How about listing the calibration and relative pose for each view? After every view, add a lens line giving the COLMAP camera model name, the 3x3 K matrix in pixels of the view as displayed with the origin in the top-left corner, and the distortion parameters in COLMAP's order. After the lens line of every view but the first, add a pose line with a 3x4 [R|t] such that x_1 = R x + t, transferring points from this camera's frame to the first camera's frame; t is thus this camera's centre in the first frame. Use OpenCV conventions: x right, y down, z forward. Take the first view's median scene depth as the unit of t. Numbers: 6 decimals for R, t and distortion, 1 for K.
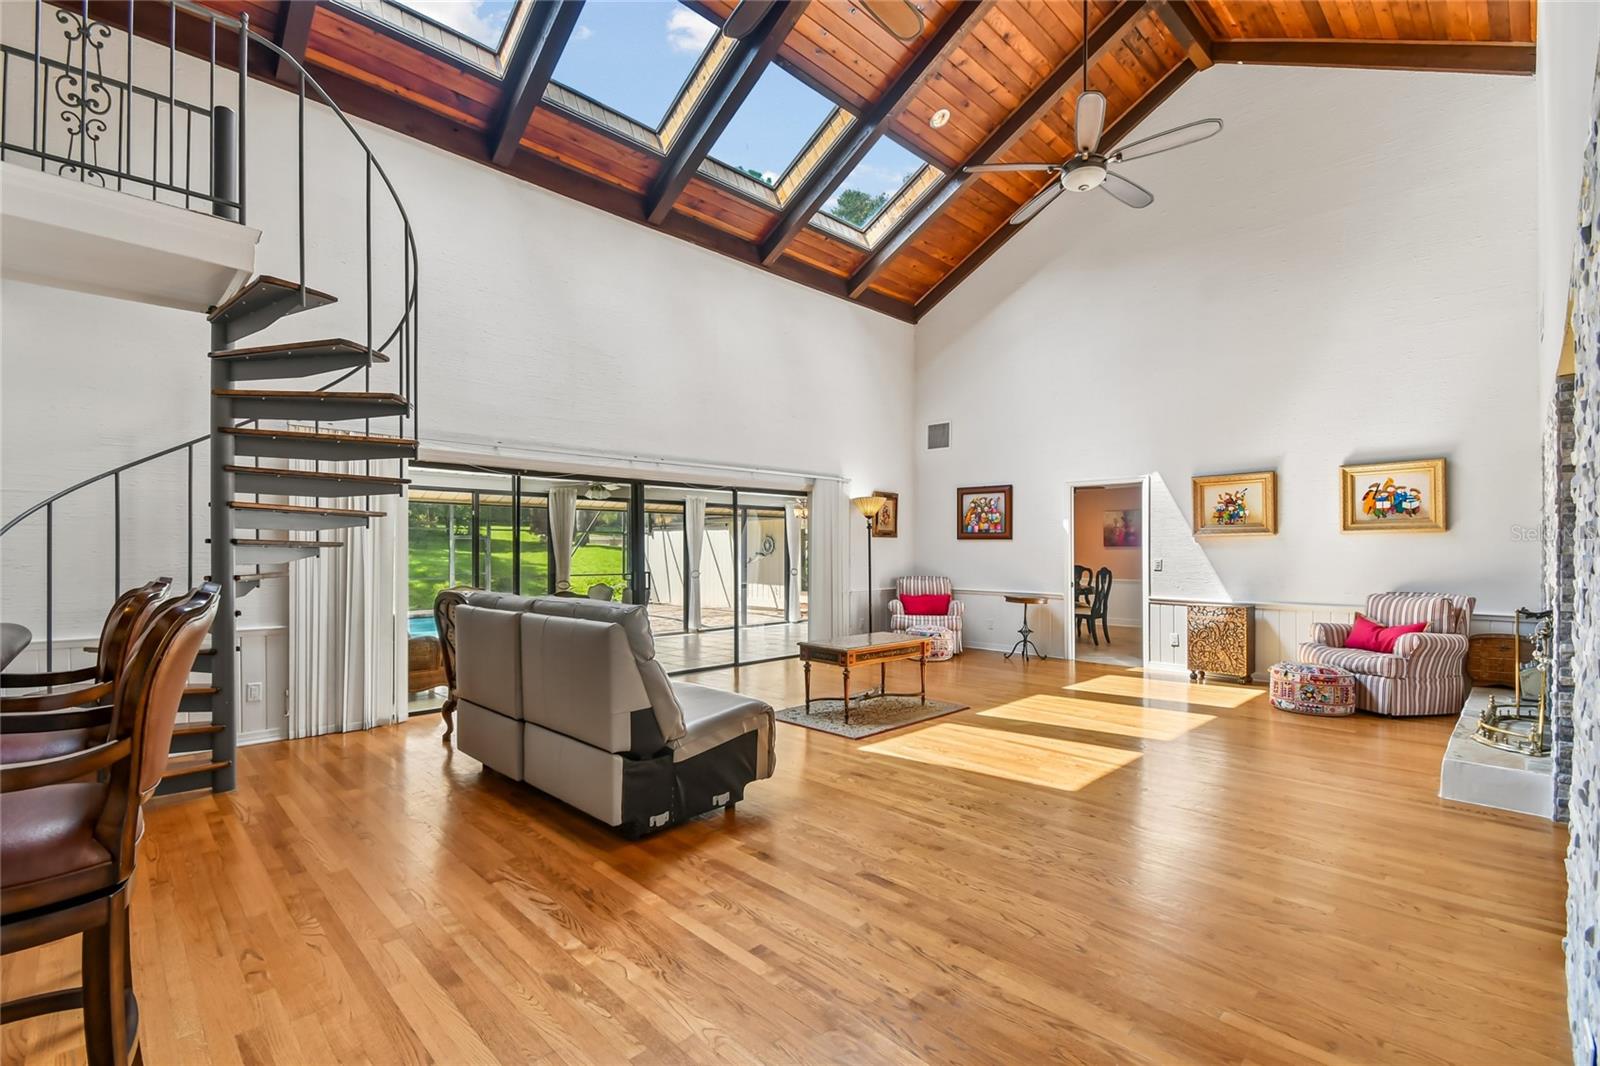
lens RADIAL K [[713.7, 0, 799.1], [0, 713.7, 546.9], [0, 0, 1]] dist [0.000041, -0.000518]
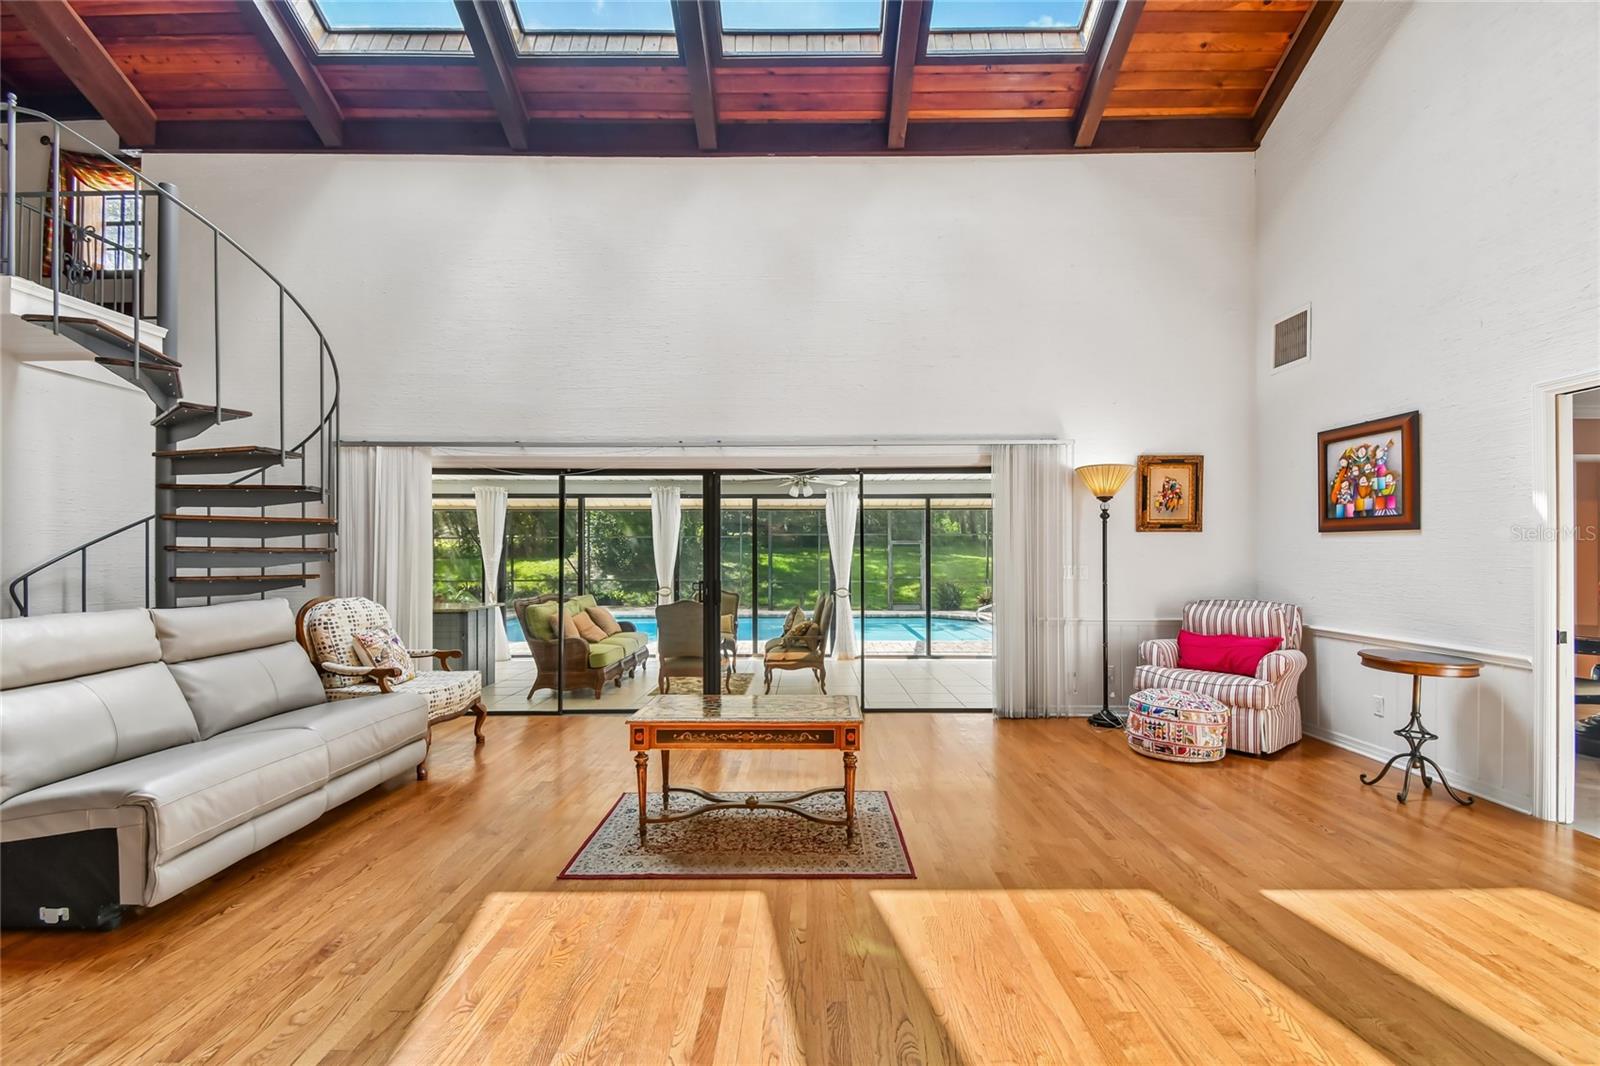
lens RADIAL K [[771.2, 0, 802.6], [0, 771.2, 534.7], [0, 0, 1]] dist [0.004890, -0.000904]
pose [[0.716571, -0.024557, -0.697082, 0.356216], [0.010430, 0.999646, -0.024495, 0.001245], [0.697436, 0.010282, 0.716573, 0.354524]]
